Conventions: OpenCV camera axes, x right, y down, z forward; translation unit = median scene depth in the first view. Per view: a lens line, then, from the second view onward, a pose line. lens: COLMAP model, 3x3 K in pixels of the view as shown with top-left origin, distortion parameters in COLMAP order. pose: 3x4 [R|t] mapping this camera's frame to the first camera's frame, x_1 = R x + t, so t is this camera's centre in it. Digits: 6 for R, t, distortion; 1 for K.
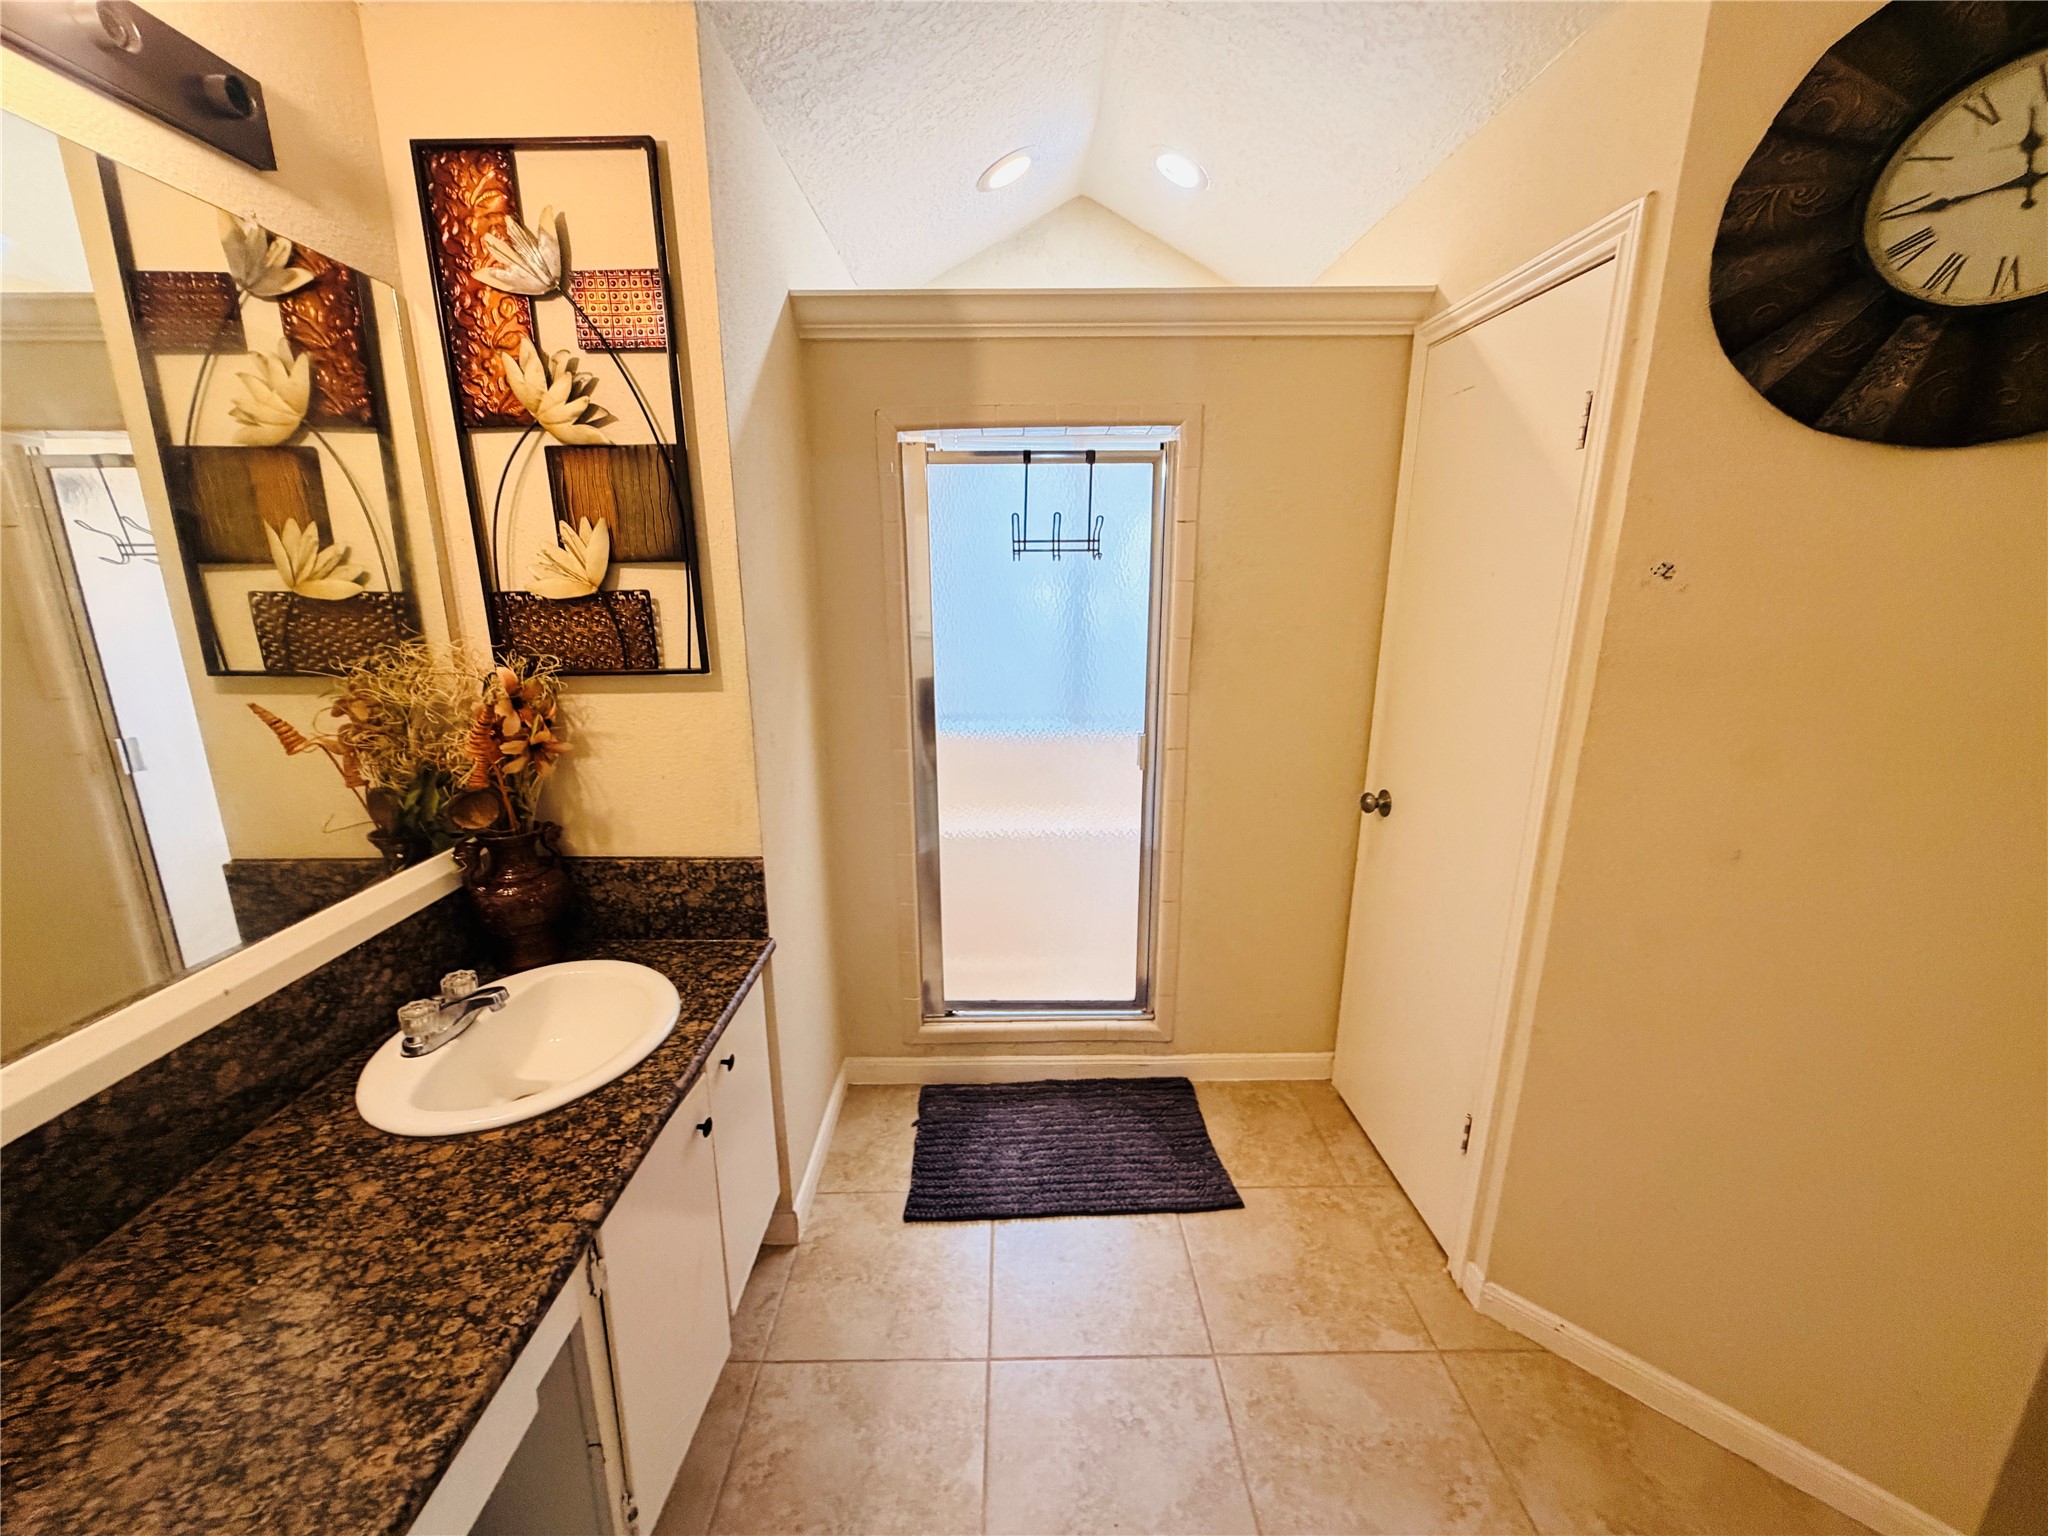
lens RADIAL K [[816.7, 0, 1025.9], [0, 816.7, 765.8], [0, 0, 1]] dist [-0.000536, -0.000904]
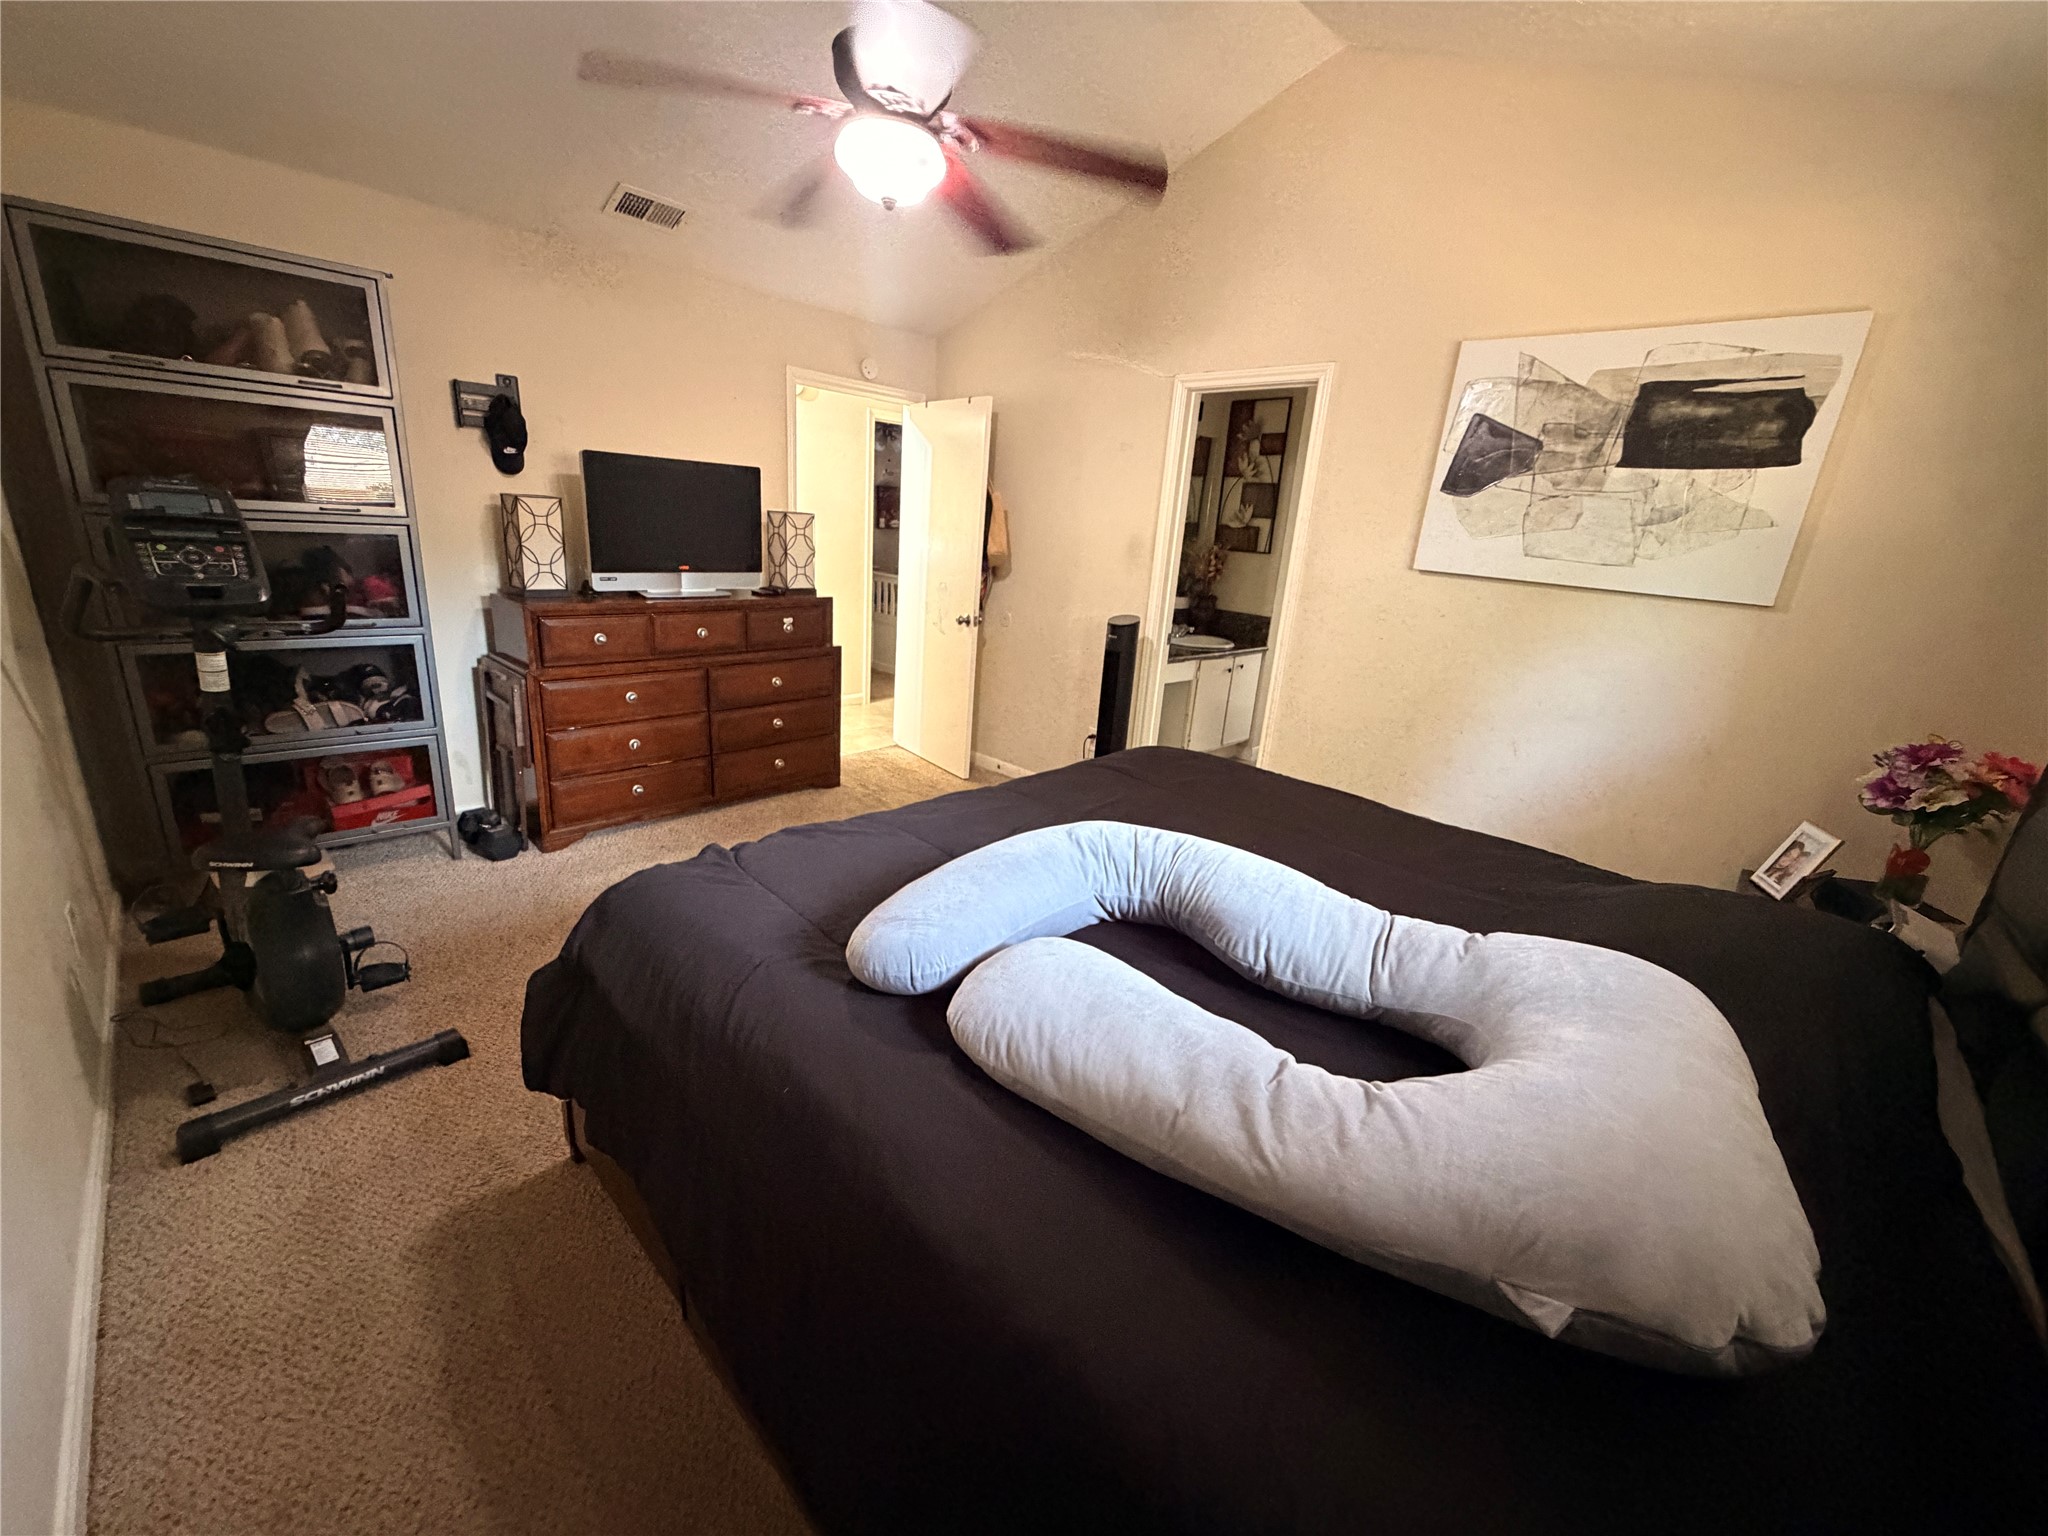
lens RADIAL K [[816.7, 0, 1035.9], [0, 816.7, 773.4], [0, 0, 1]] dist [-0.000536, -0.000904]
pose [[0.720235, 0.258440, -0.643794, 1.295776], [-0.241768, 0.963346, 0.116244, 0.595005], [0.650238, 0.071925, 0.756318, -2.056050]]
